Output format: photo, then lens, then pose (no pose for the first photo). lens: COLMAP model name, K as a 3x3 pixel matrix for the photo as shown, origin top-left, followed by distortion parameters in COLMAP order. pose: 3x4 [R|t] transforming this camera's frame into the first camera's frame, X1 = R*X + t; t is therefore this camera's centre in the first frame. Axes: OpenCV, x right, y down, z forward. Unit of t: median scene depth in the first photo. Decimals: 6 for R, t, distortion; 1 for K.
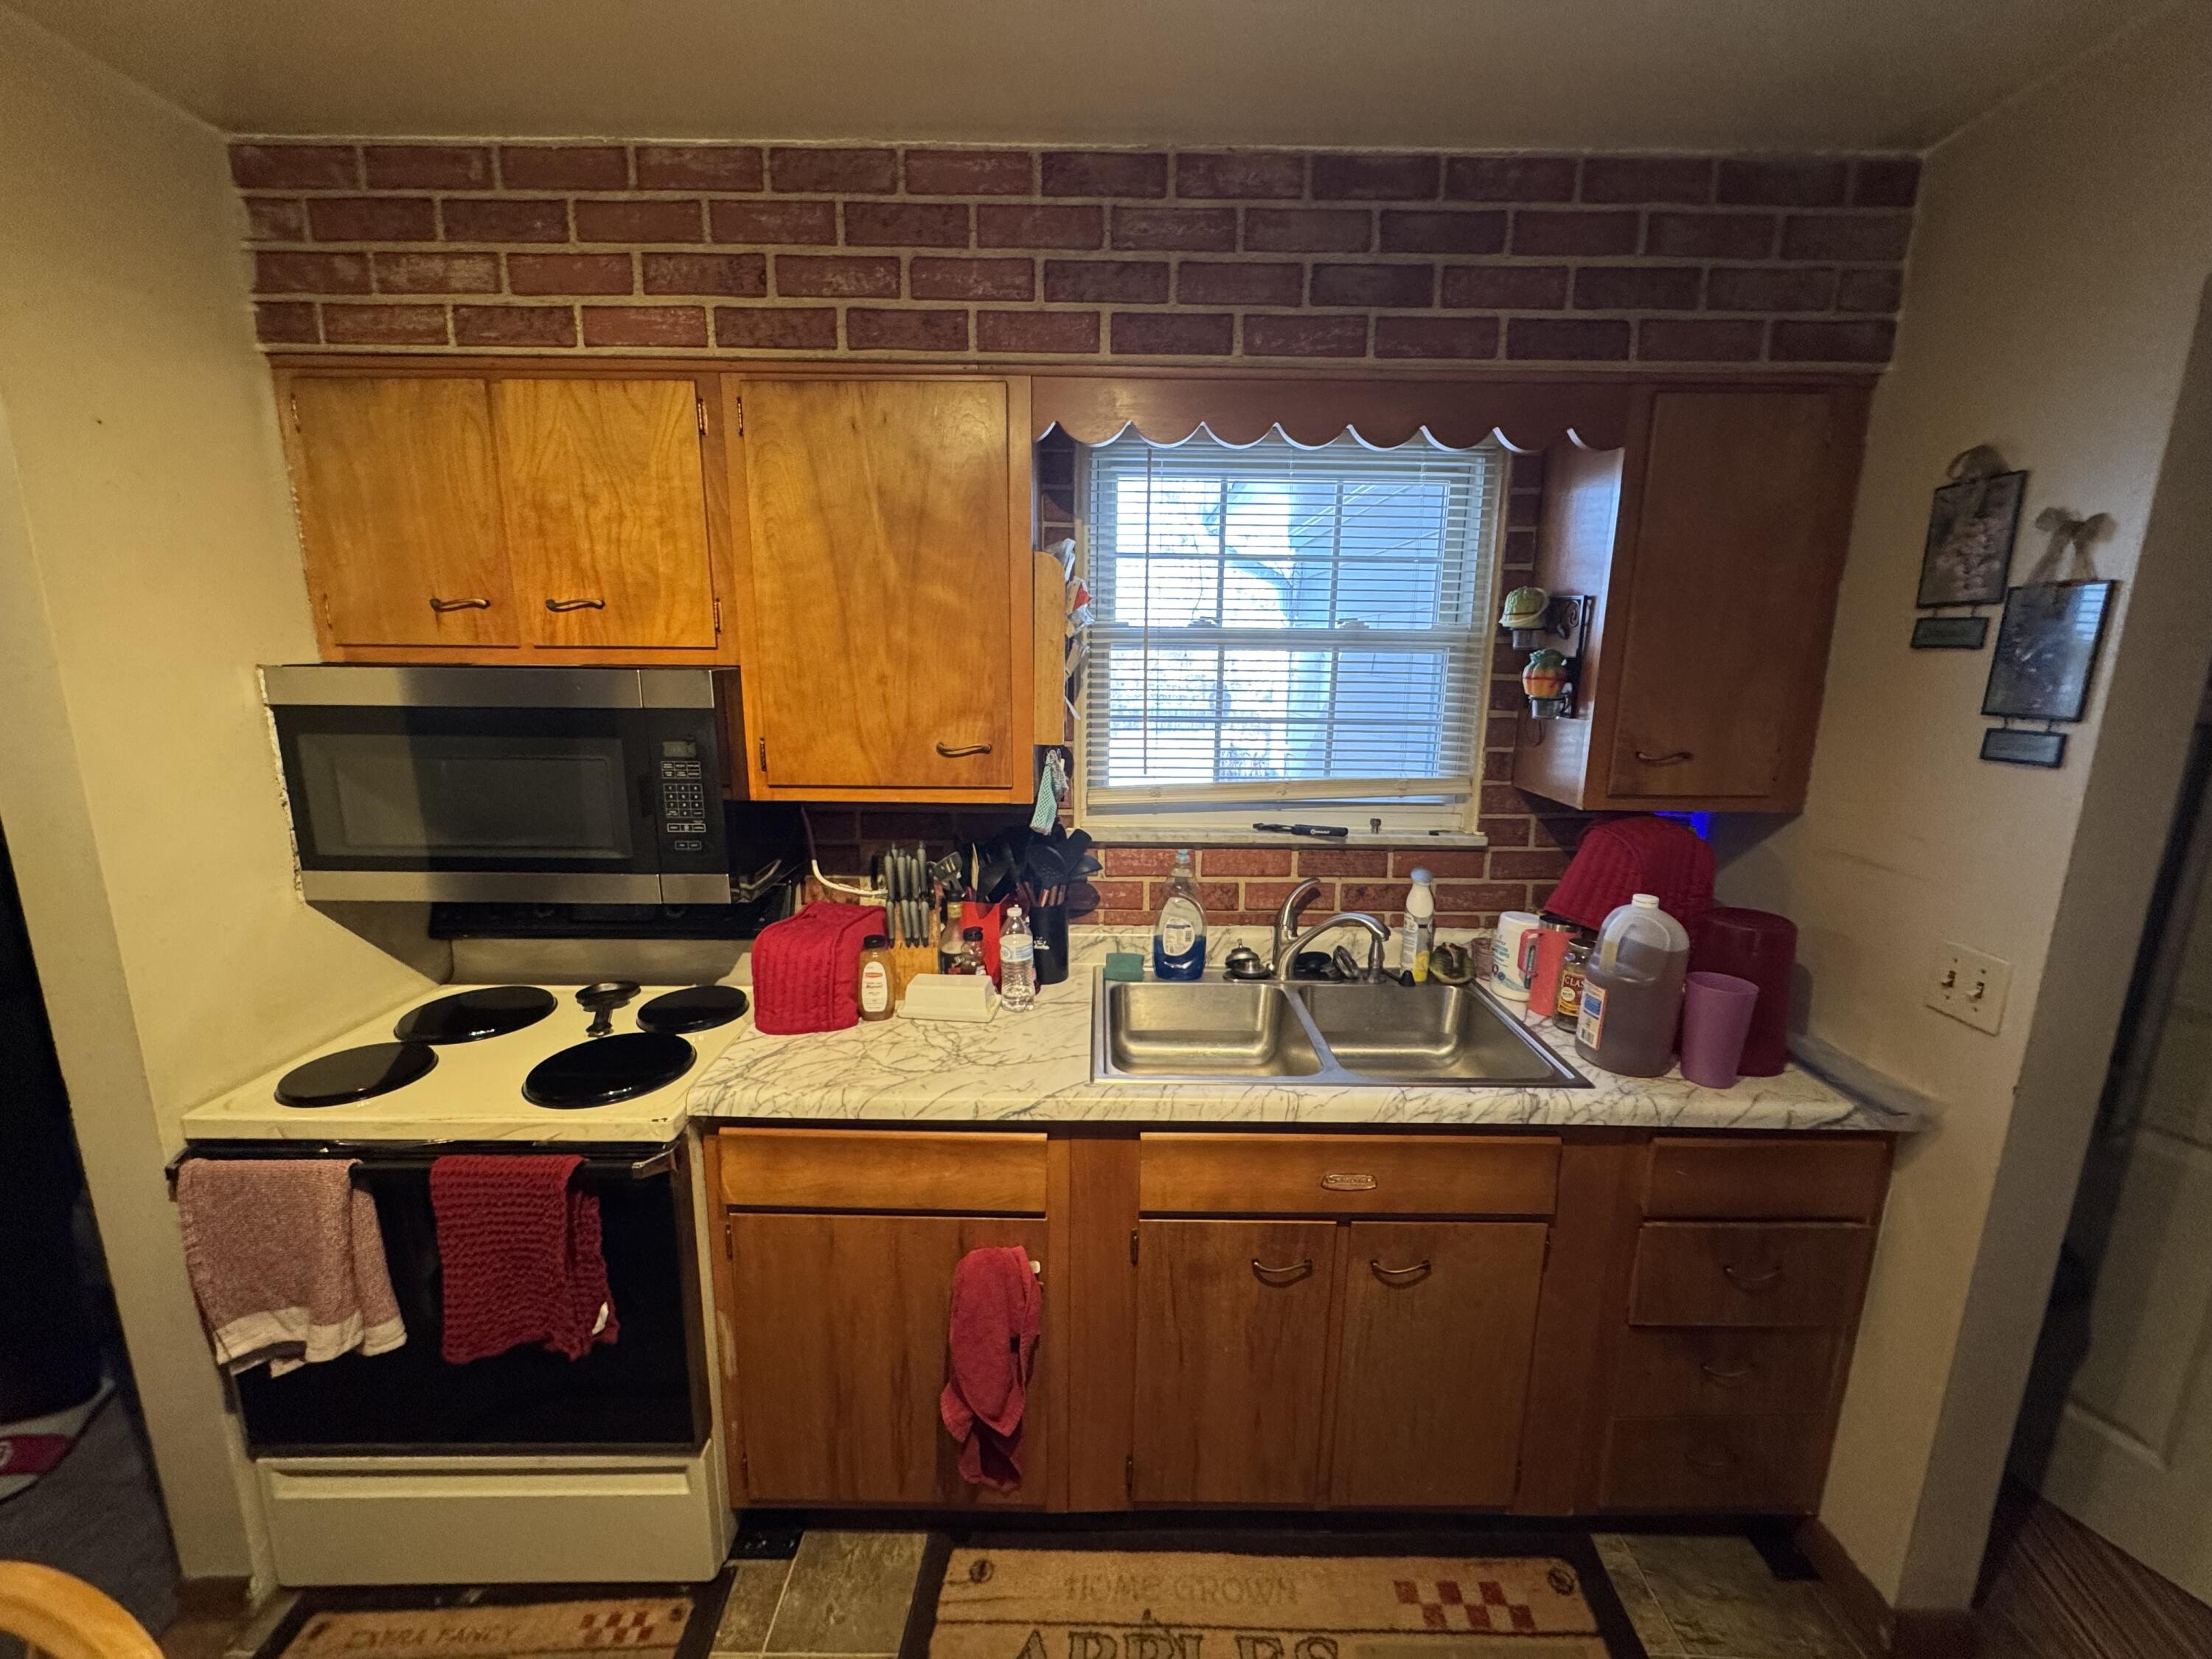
lens RADIAL K [[888.4, 0, 1105.0], [0, 888.4, 827.6], [0, 0, 1]] dist [0.002836, 0.000042]
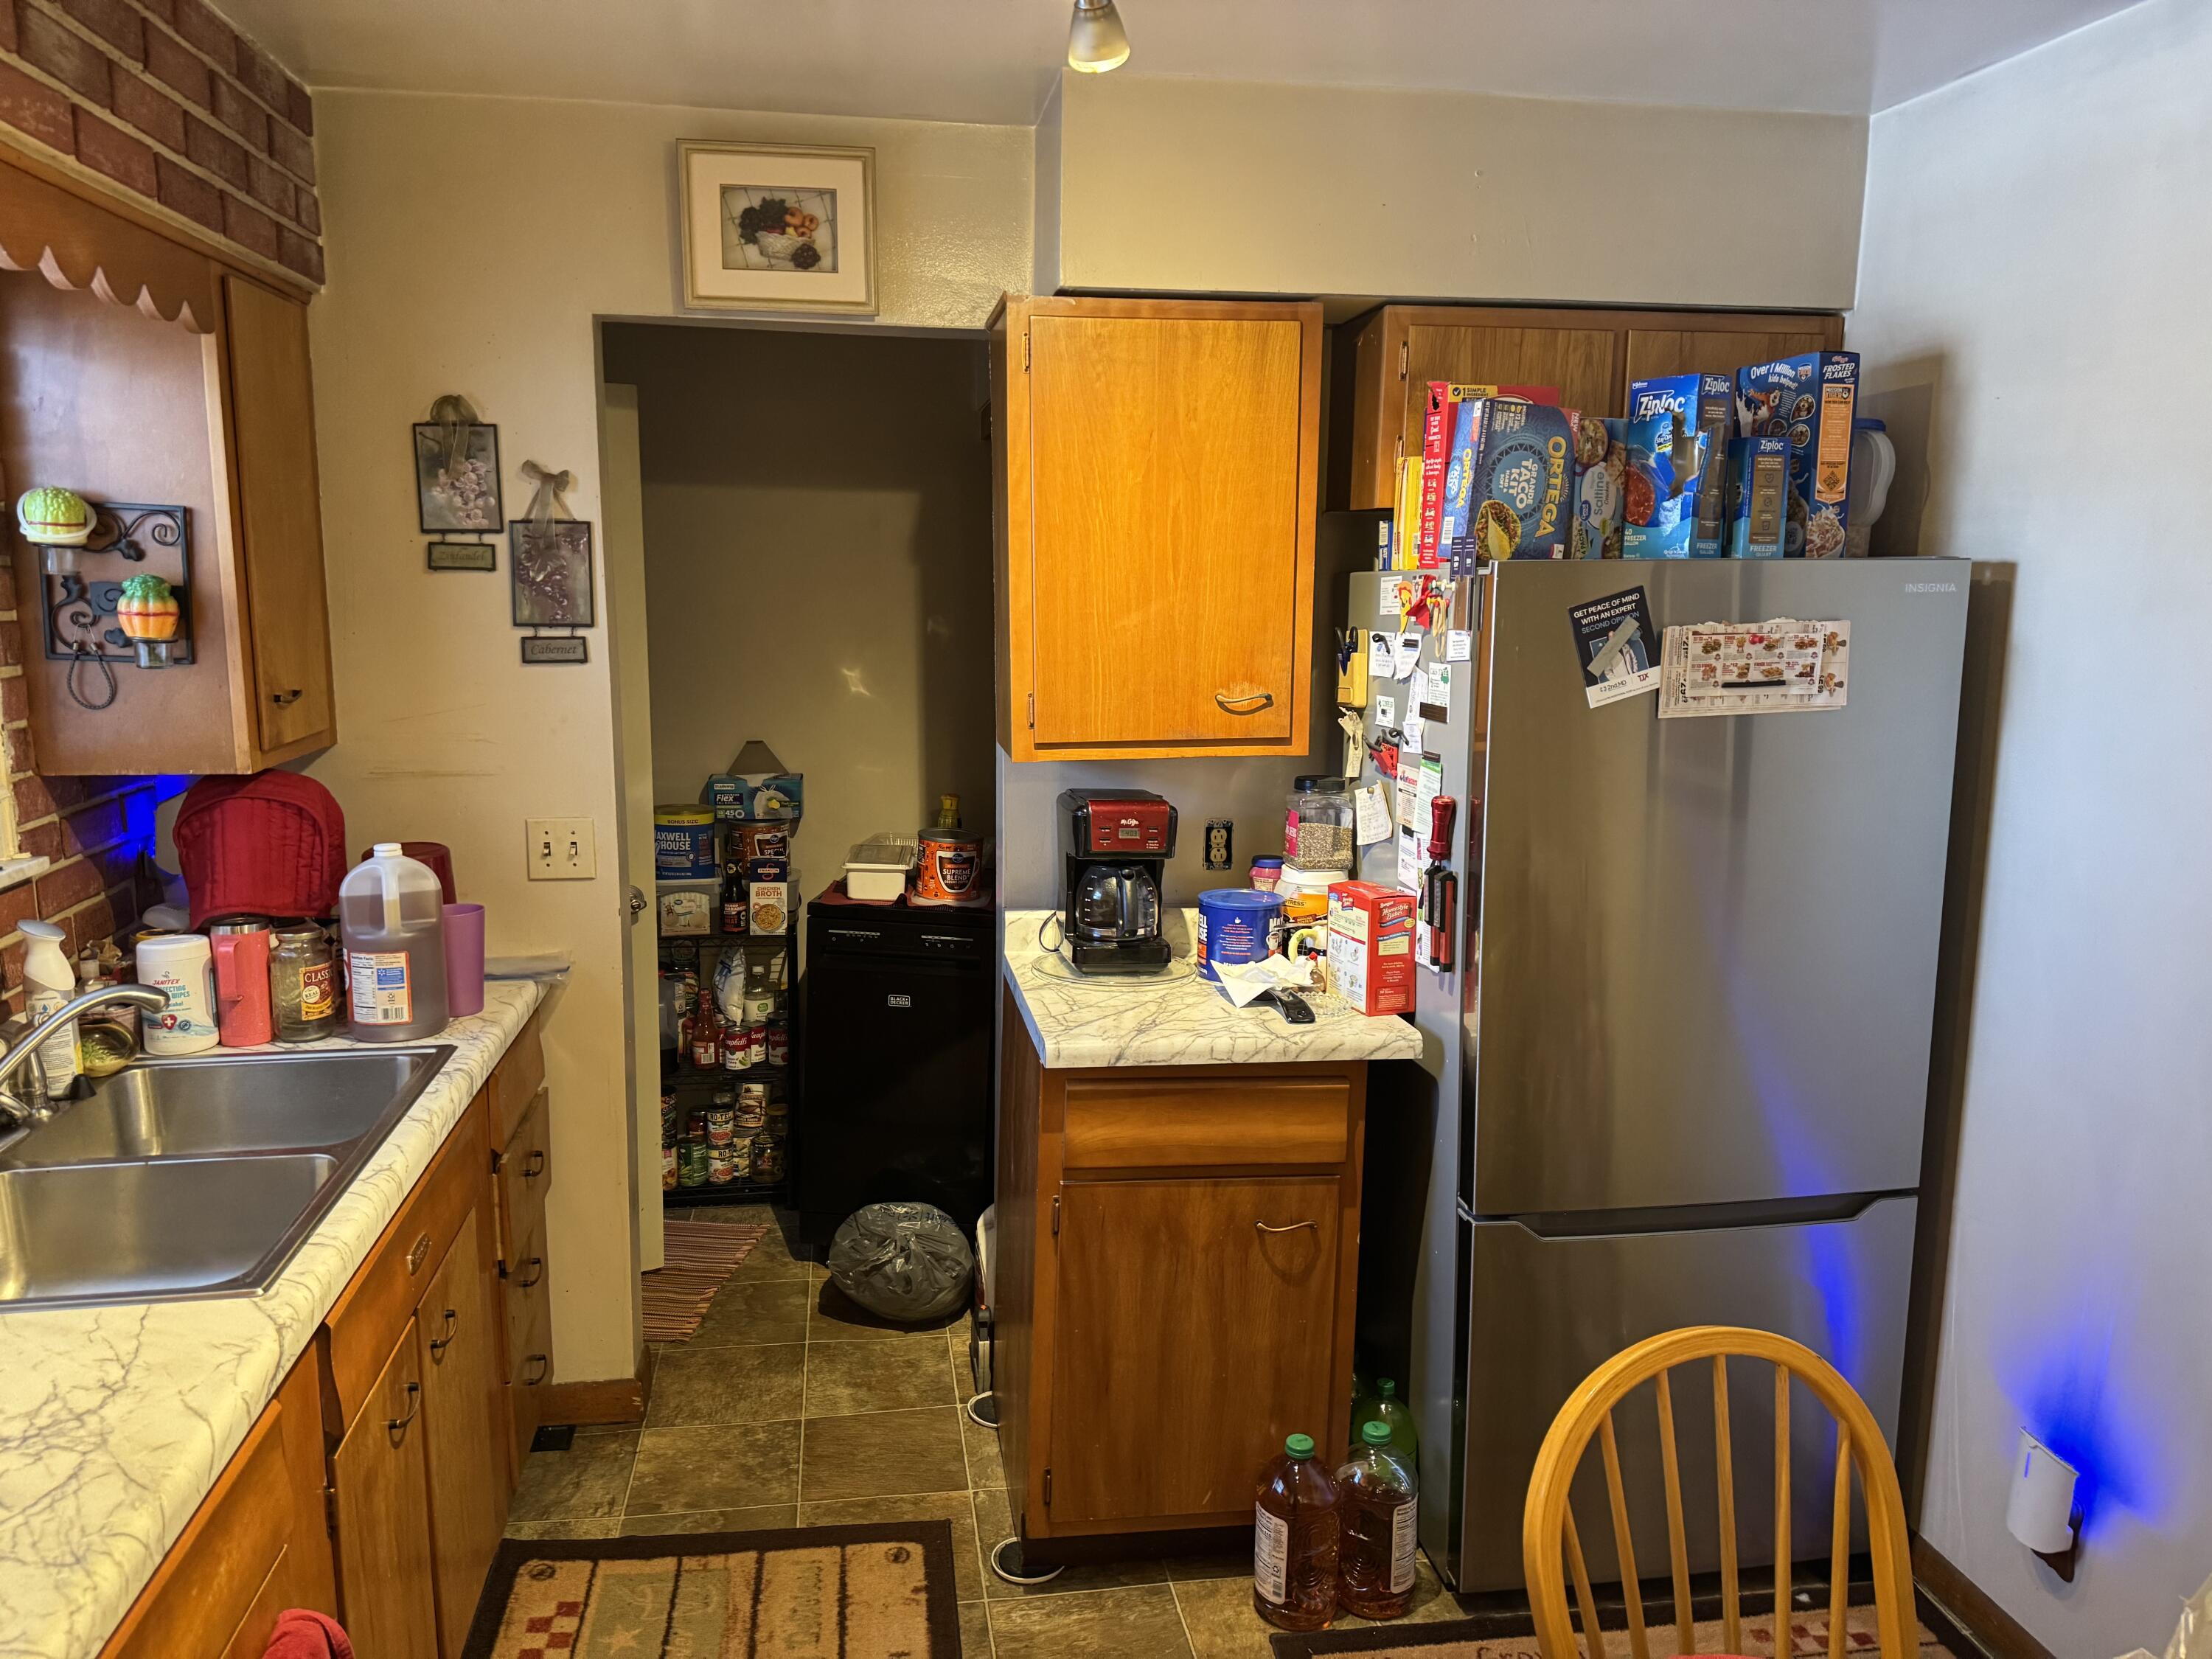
lens RADIAL K [[1583.4, 0, 1101.8], [0, 1583.4, 827.1], [0, 0, 1]] dist [0.054872, -0.027074]
pose [[-0.156188, -0.178188, 0.971522, -1.243723], [0.185015, 0.960906, 0.205985, -0.161101], [-0.970245, 0.211919, -0.117115, 0.540261]]
